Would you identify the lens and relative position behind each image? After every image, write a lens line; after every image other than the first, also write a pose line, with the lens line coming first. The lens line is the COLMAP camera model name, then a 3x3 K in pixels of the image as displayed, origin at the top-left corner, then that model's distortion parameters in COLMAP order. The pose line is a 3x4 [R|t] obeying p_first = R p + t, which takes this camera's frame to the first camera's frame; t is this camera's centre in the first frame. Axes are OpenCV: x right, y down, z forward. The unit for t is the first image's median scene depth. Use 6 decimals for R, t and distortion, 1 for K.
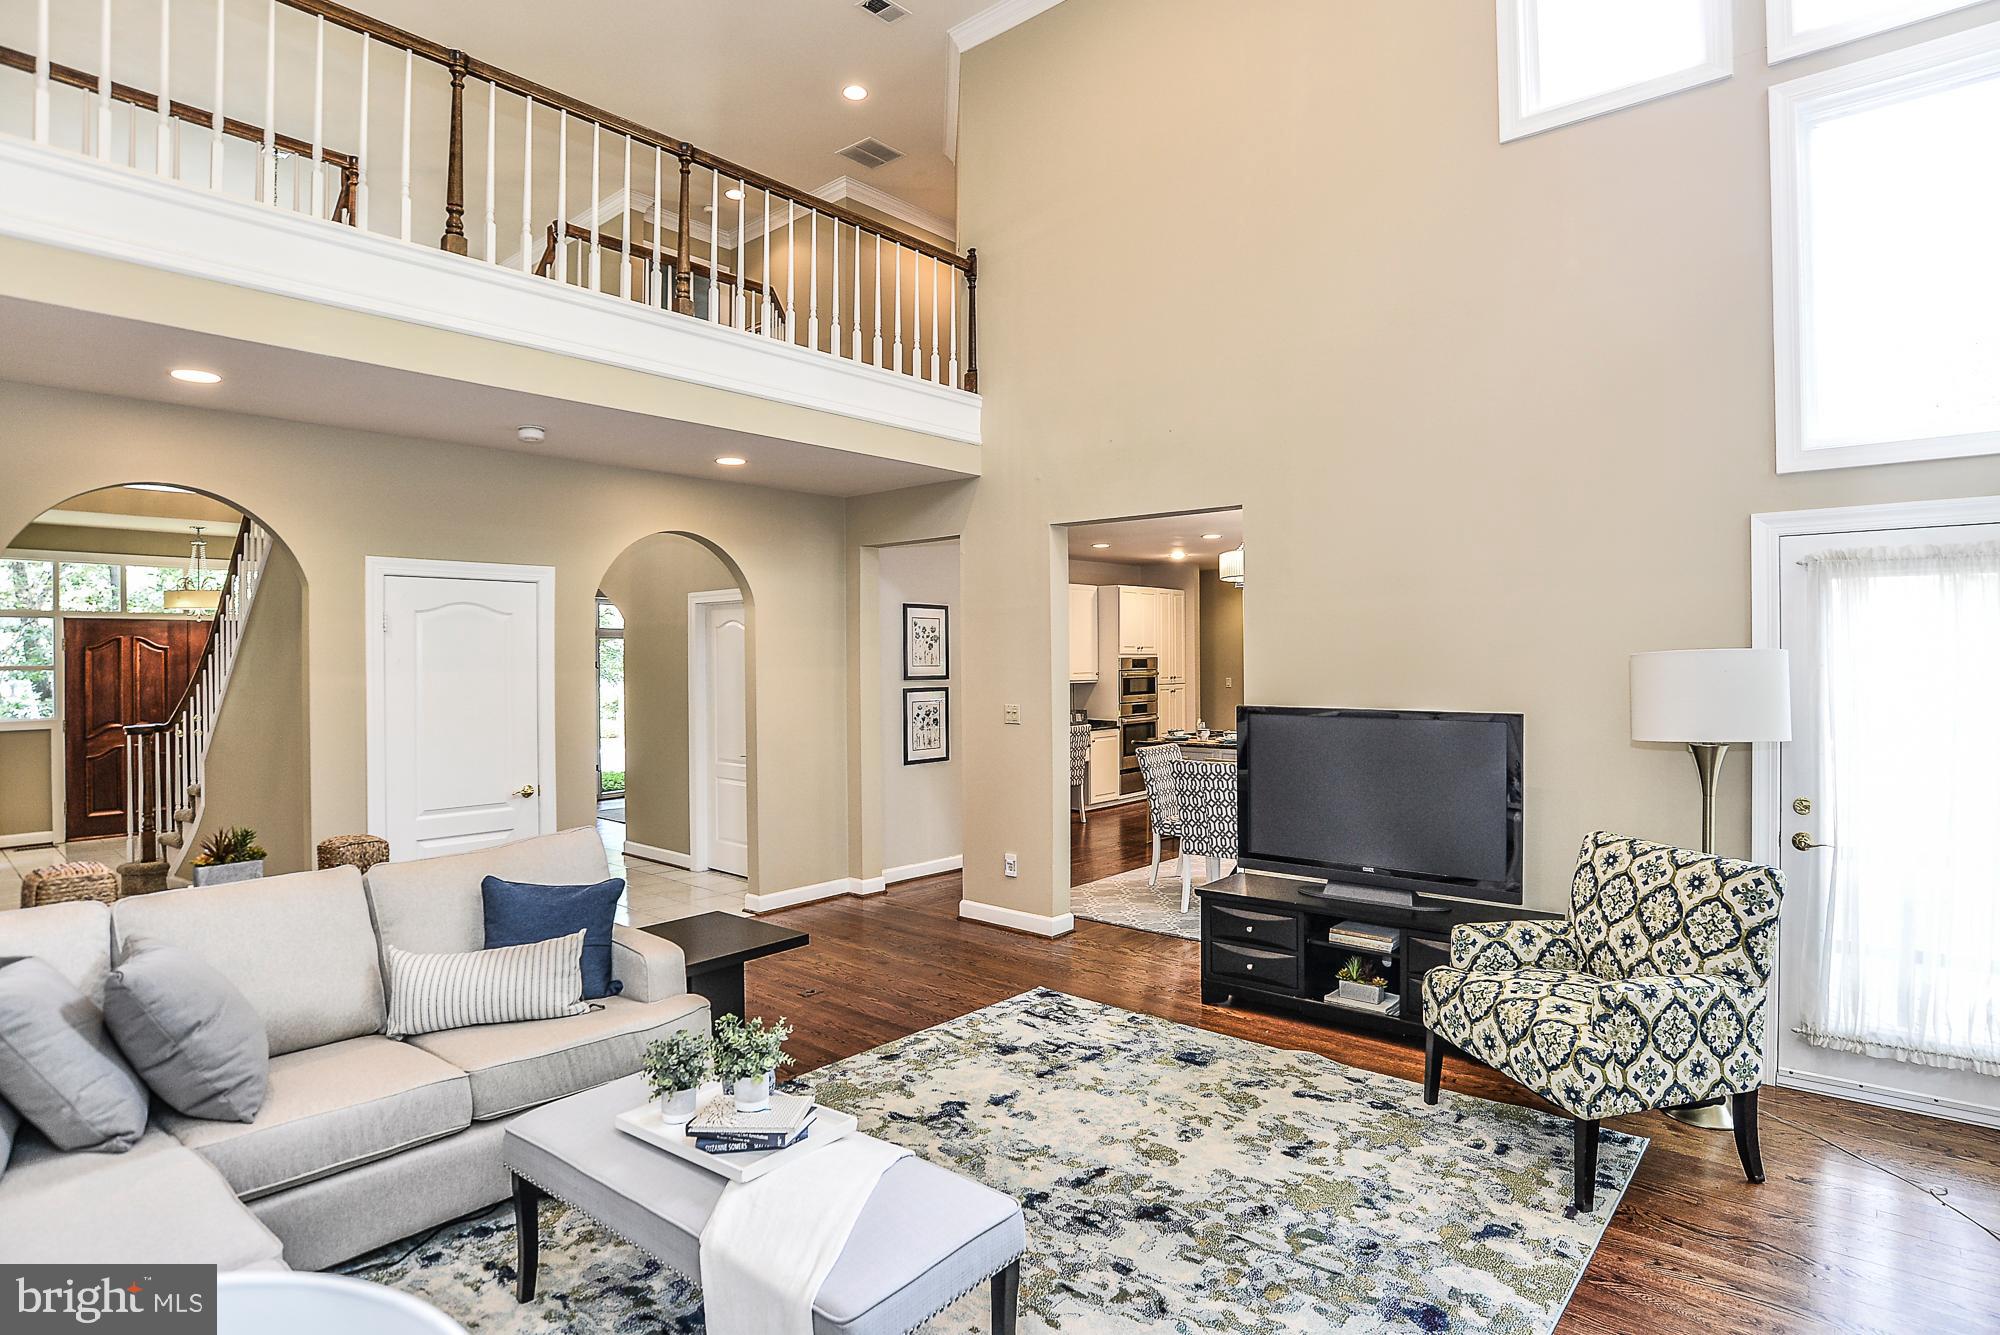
lens RADIAL K [[1073.3, 0, 1037.4], [0, 1073.3, 632.8], [0, 0, 1]] dist [-0.075693, 0.028327]
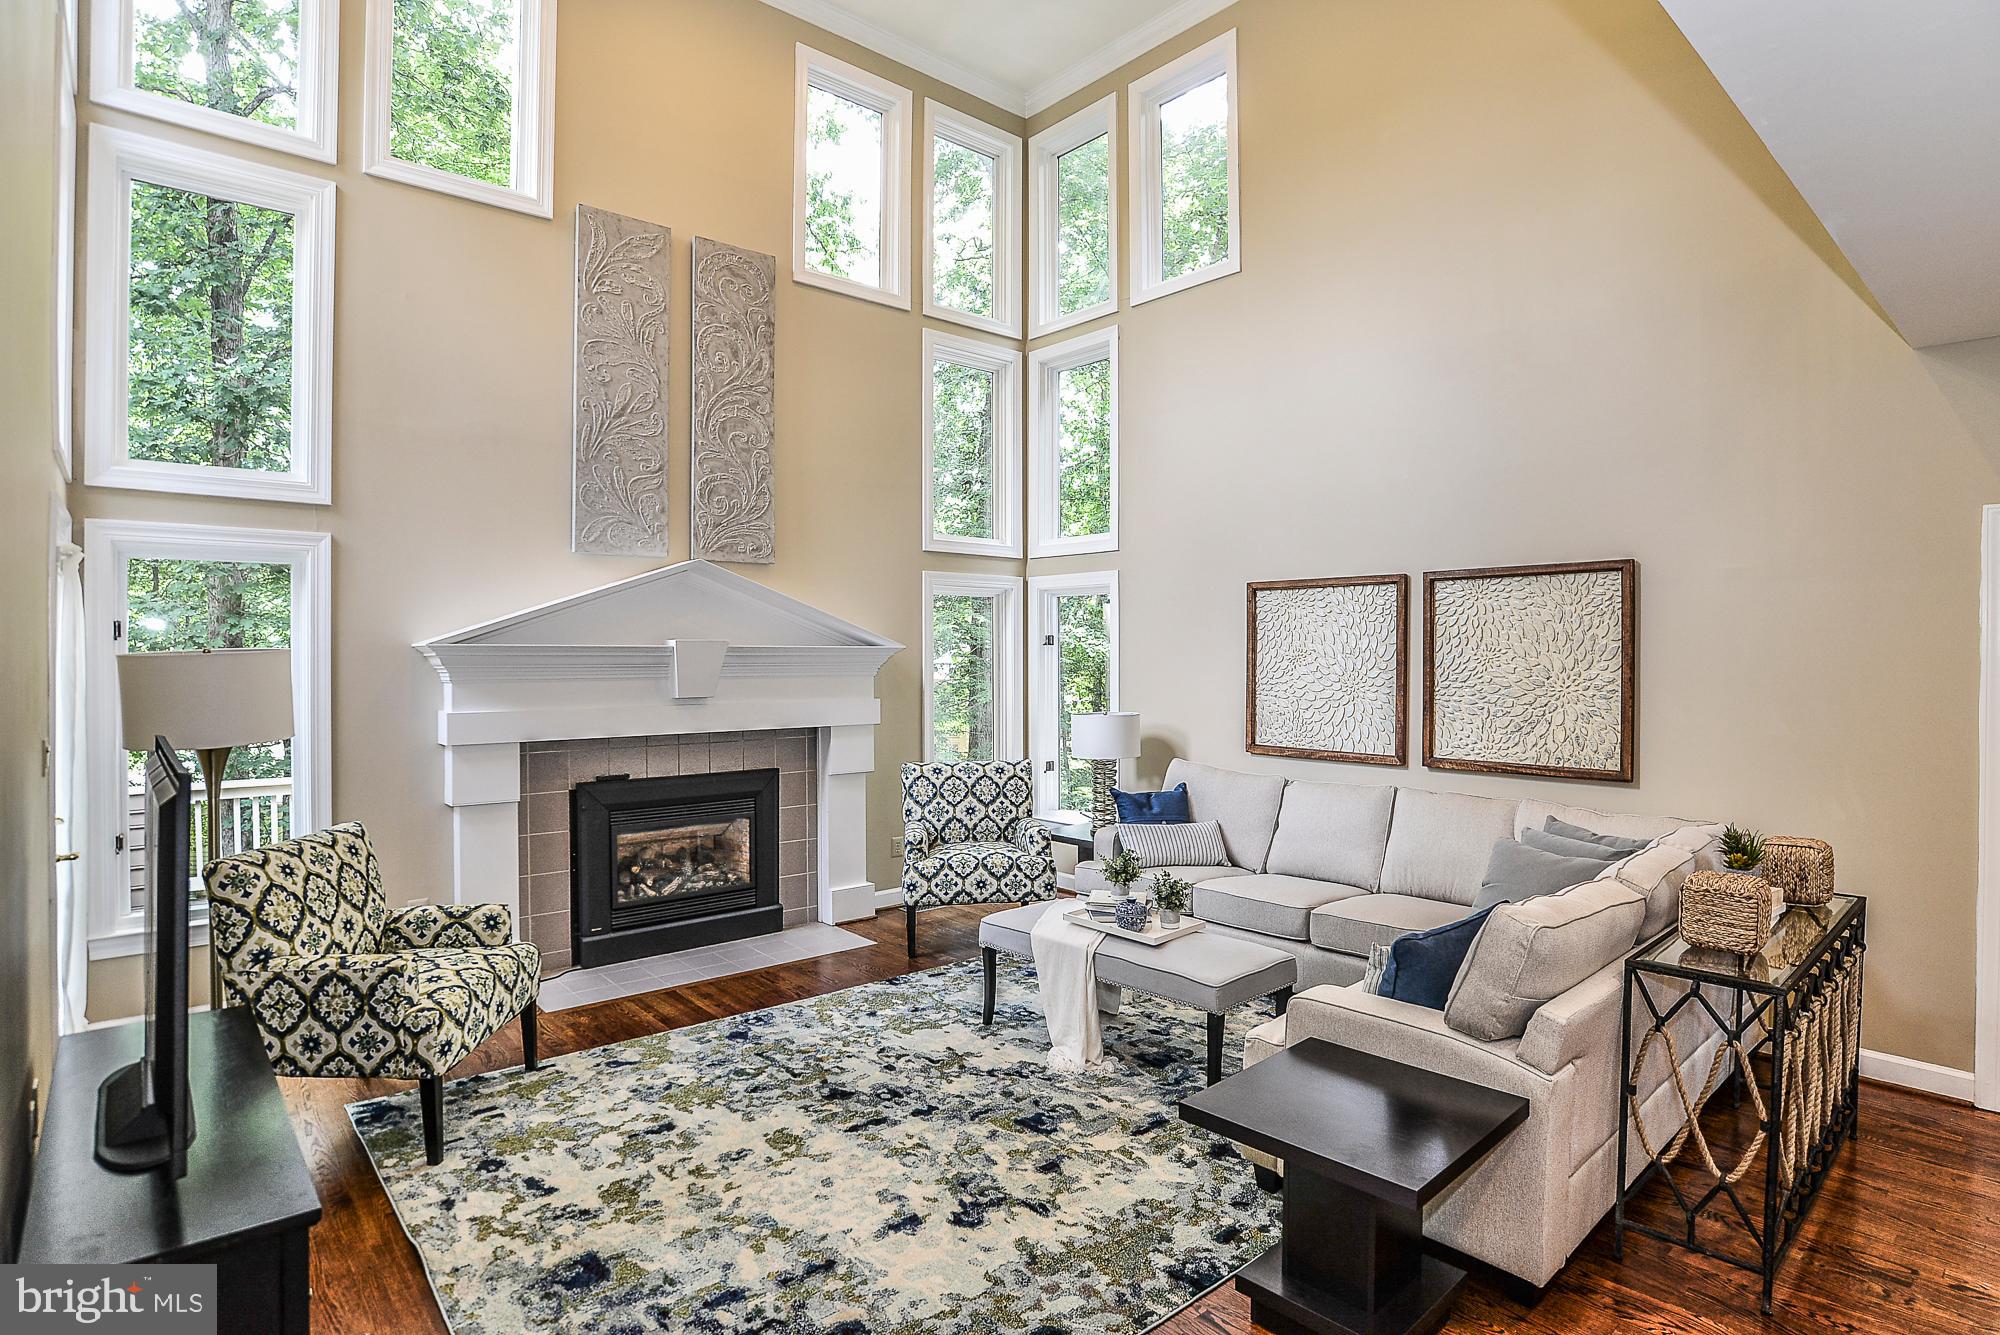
lens RADIAL K [[1049.0, 0, 1014.2], [0, 1049.0, 659.8], [0, 0, 1]] dist [-0.068933, 0.023295]
pose [[-0.987218, 0.002453, 0.159355, -0.252528], [-0.000753, 0.999799, -0.020057, 0.047837], [-0.159372, -0.019920, -0.987018, 1.877157]]
